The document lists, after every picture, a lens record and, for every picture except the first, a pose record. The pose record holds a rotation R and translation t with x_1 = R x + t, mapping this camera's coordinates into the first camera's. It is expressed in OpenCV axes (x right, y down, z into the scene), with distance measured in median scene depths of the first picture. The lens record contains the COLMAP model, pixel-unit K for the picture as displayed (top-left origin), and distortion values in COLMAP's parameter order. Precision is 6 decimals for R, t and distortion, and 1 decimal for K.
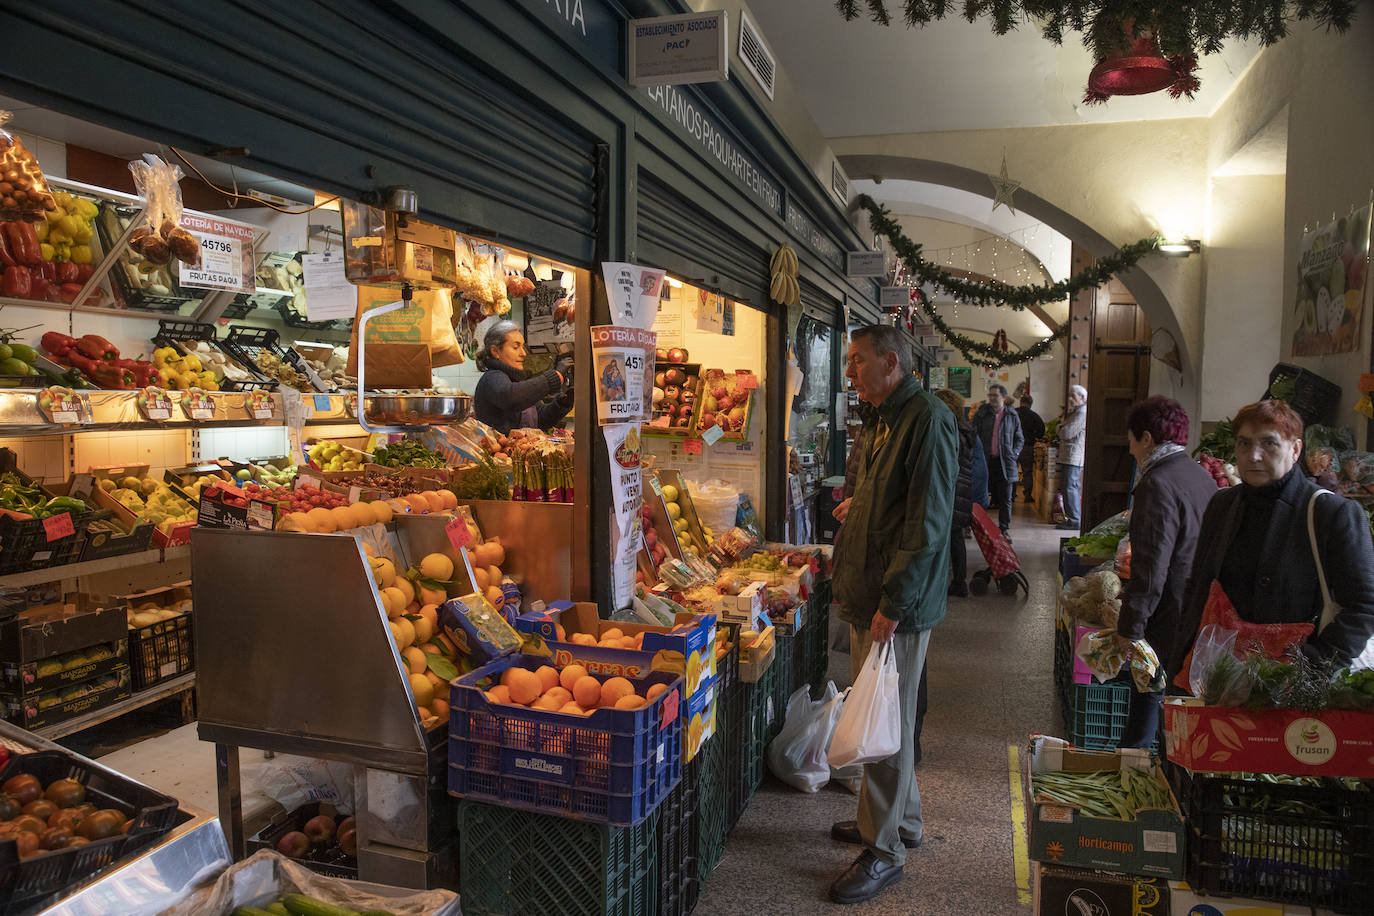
lens RADIAL K [[975.5, 0, 671.4], [0, 975.5, 457.5], [0, 0, 1]] dist [-0.113204, 0.080672]
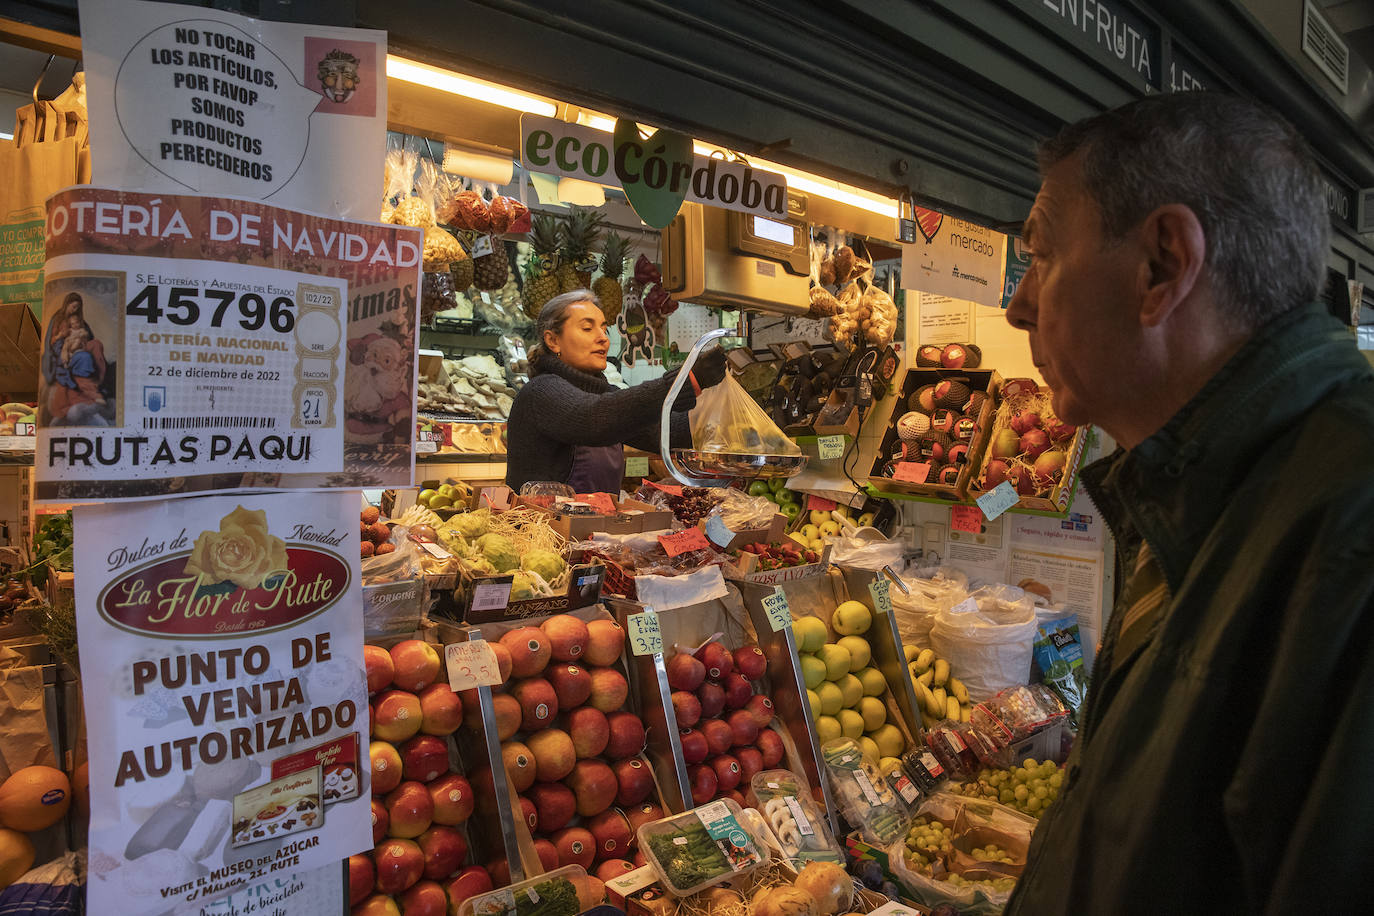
lens RADIAL K [[975.5, 0, 671.4], [0, 975.5, 457.5], [0, 0, 1]] dist [-0.113204, 0.080672]
pose [[0.877088, 0.019056, -0.479951, 0.134725], [-0.036712, 0.998949, -0.027427, -0.025158], [0.478924, 0.041676, 0.876866, 0.442507]]
